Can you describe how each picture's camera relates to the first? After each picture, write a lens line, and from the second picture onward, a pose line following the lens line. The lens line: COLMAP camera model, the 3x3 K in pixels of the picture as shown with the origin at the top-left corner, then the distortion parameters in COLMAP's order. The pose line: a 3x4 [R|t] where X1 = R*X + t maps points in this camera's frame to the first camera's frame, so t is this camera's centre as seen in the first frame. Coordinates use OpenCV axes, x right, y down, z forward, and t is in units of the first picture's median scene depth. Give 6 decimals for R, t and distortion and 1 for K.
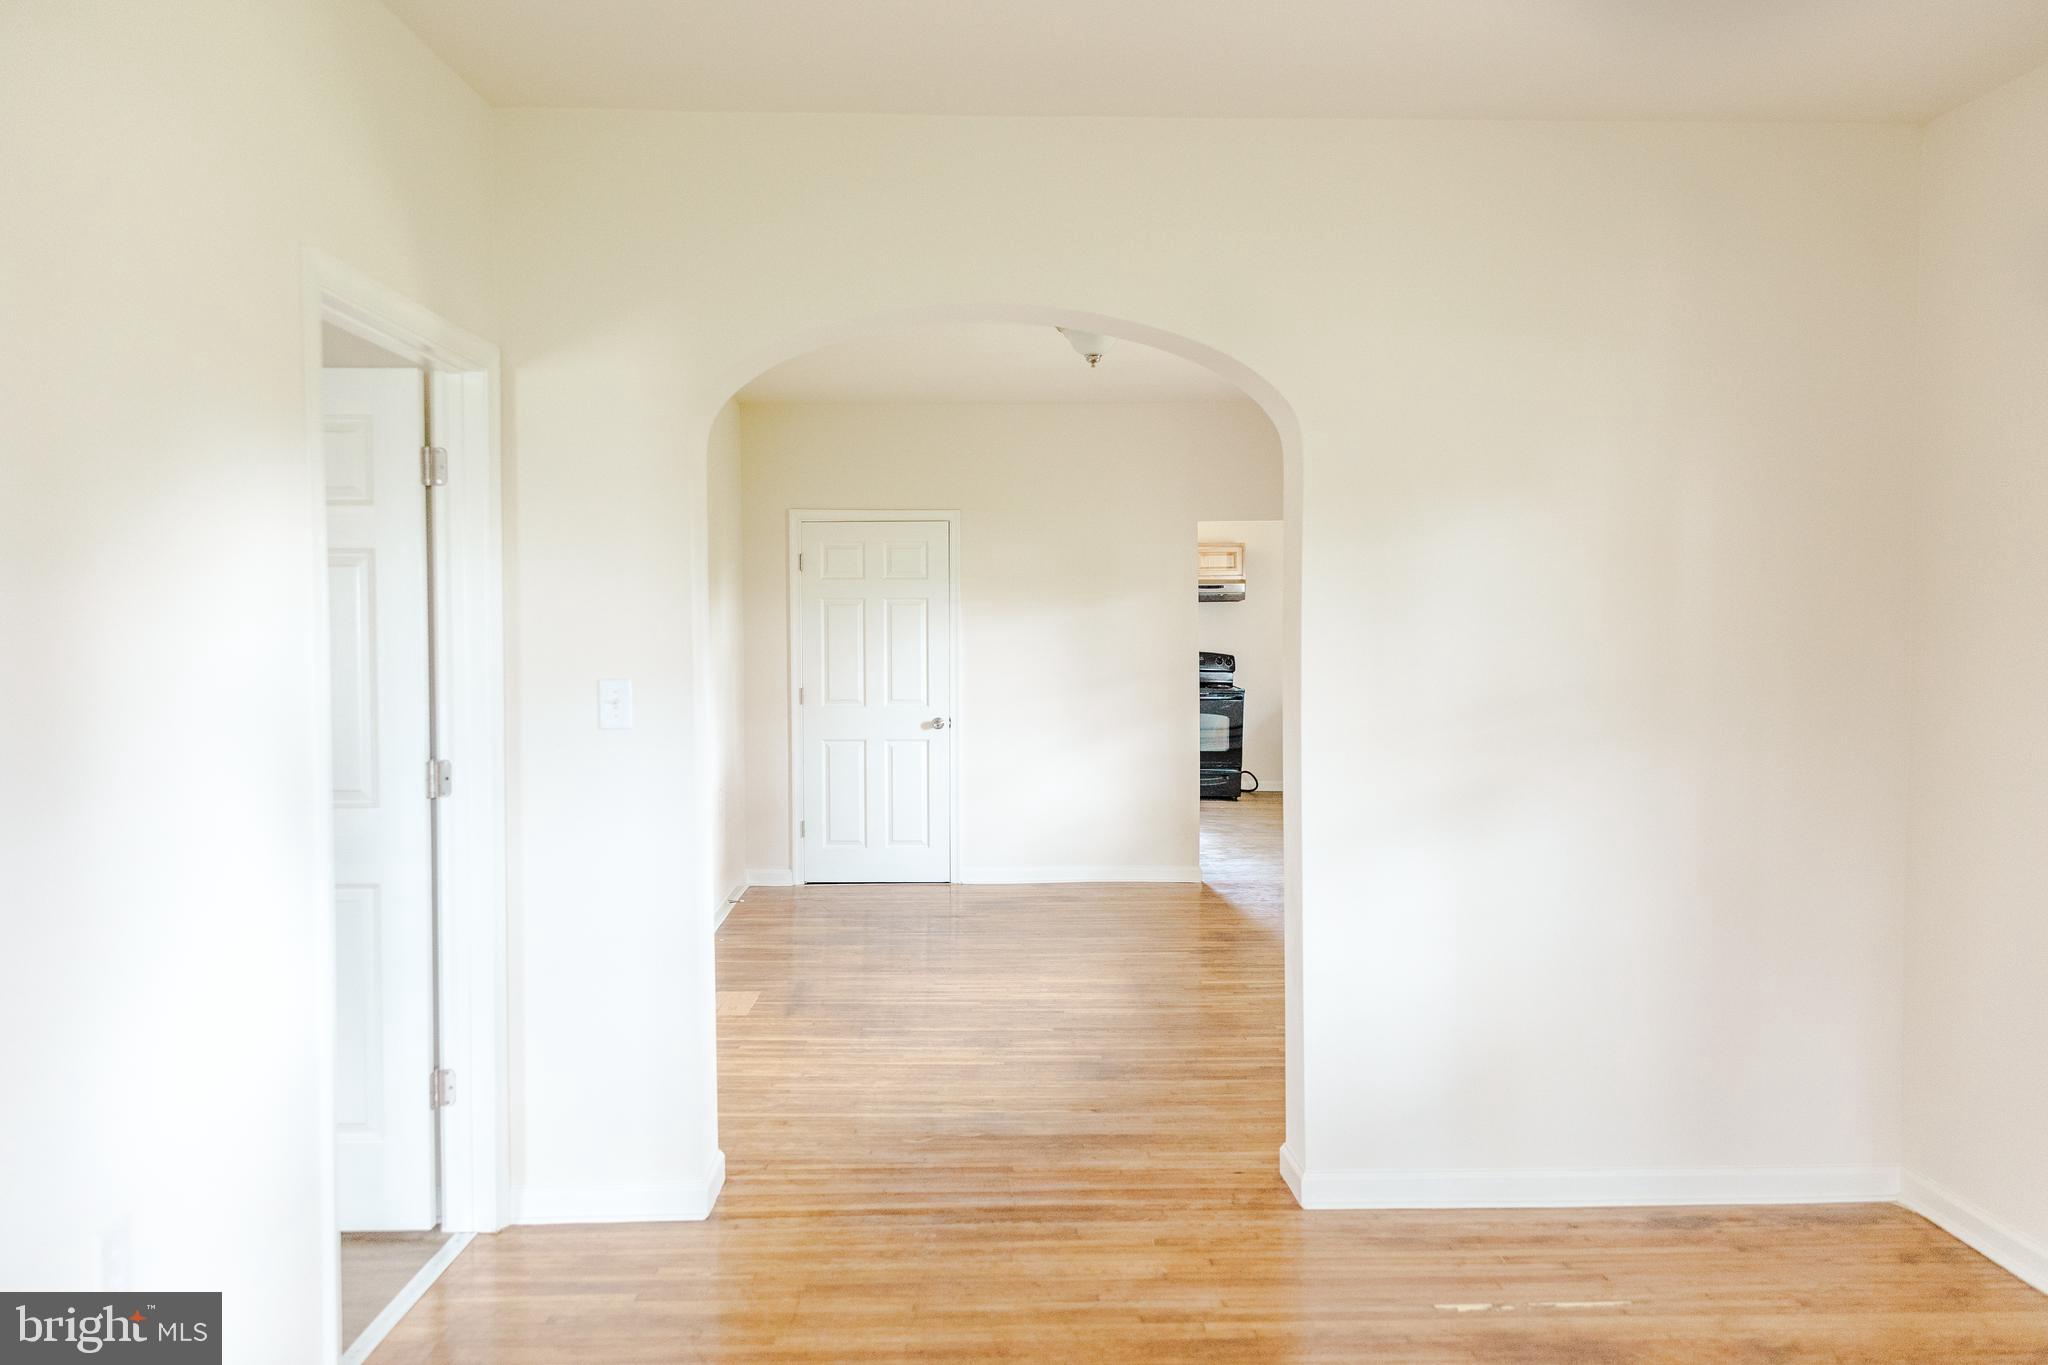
lens RADIAL K [[1621.5, 0, 1021.7], [0, 1621.5, 680.4], [0, 0, 1]] dist [0.008080, -0.015143]
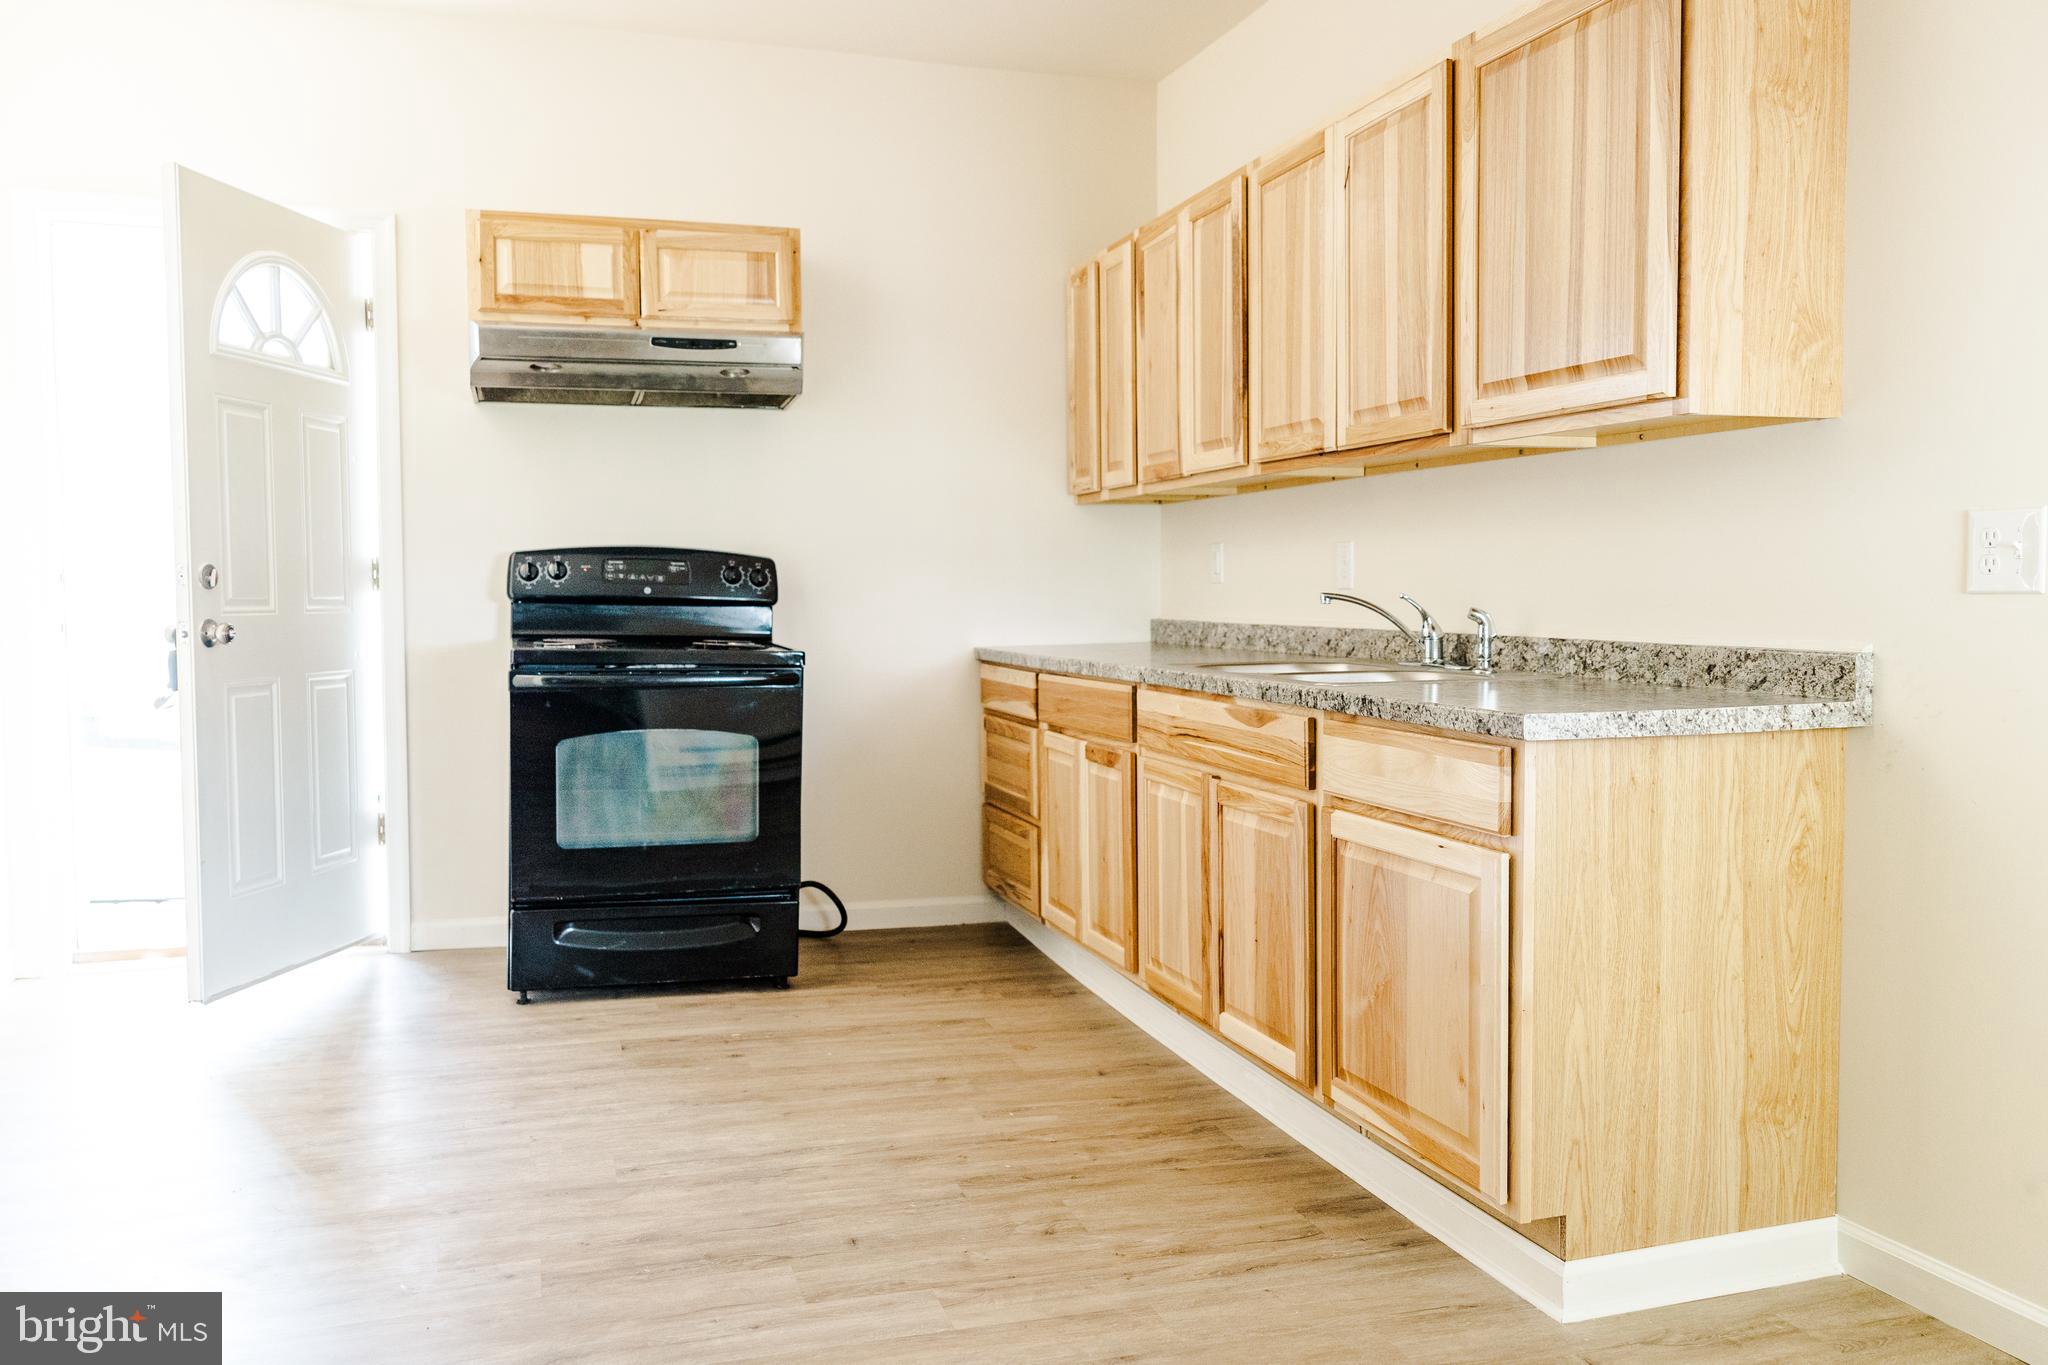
lens RADIAL K [[1621.5, 0, 1027.6], [0, 1621.5, 673.7], [0, 0, 1]] dist [0.008080, -0.015143]
pose [[0.966231, -0.018510, 0.257013, 0.093643], [0.016296, 0.999810, 0.010741, 0.006935], [-0.257163, -0.006190, 0.966348, 0.648316]]
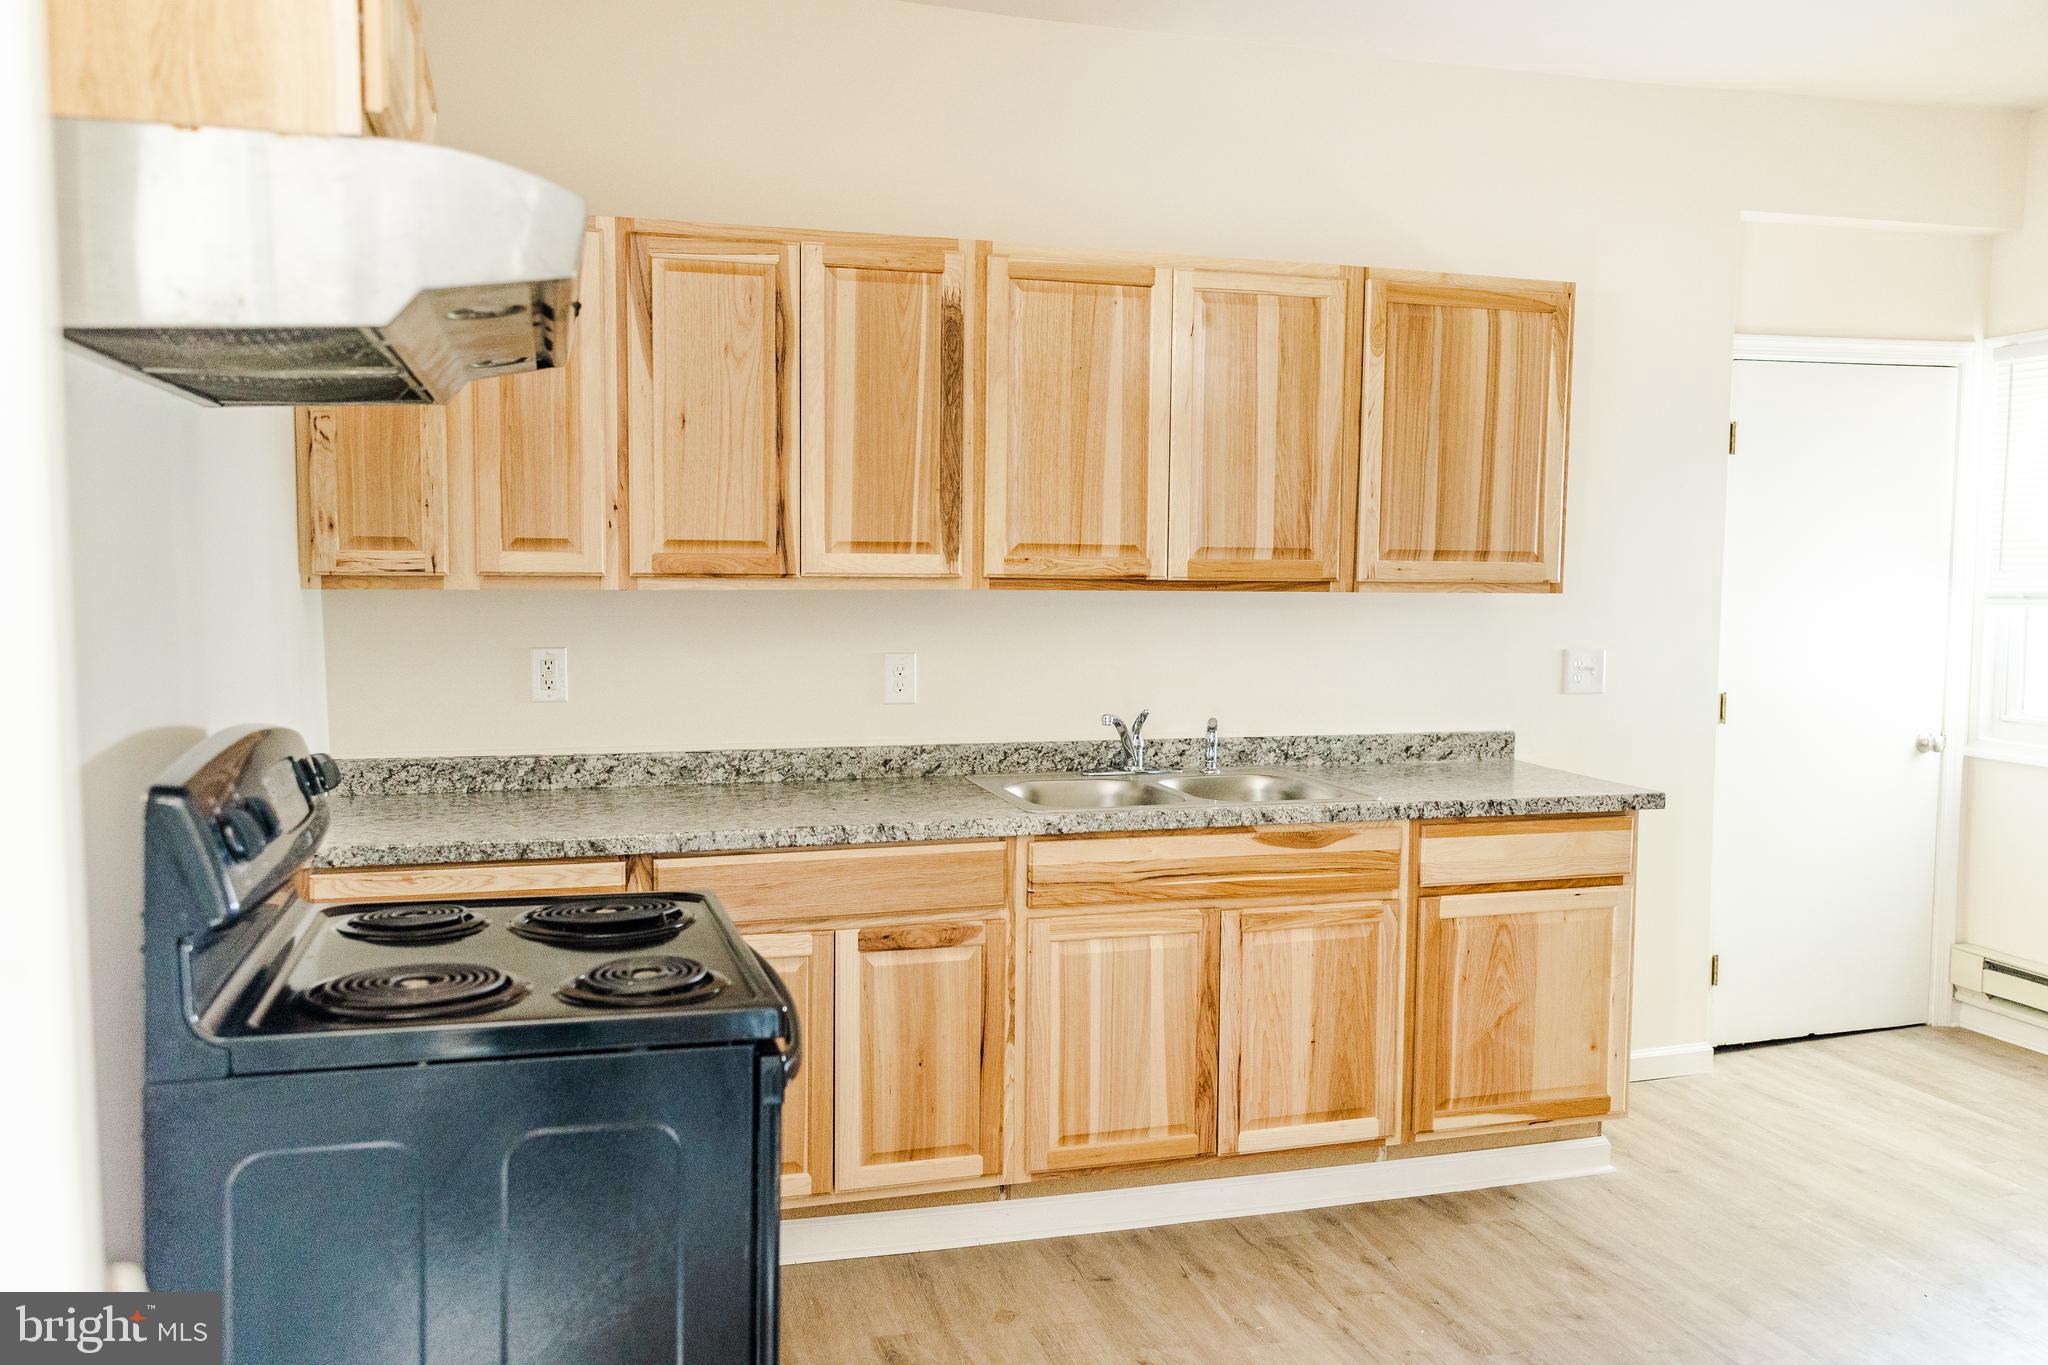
lens RADIAL K [[1621.5, 0, 1030.9], [0, 1621.5, 680.1], [0, 0, 1]] dist [0.008080, -0.015143]
pose [[-0.247051, -0.075512, 0.966056, -0.055319], [0.033363, 0.995705, 0.086361, -0.034180], [-0.968428, 0.053566, -0.243471, 0.987883]]
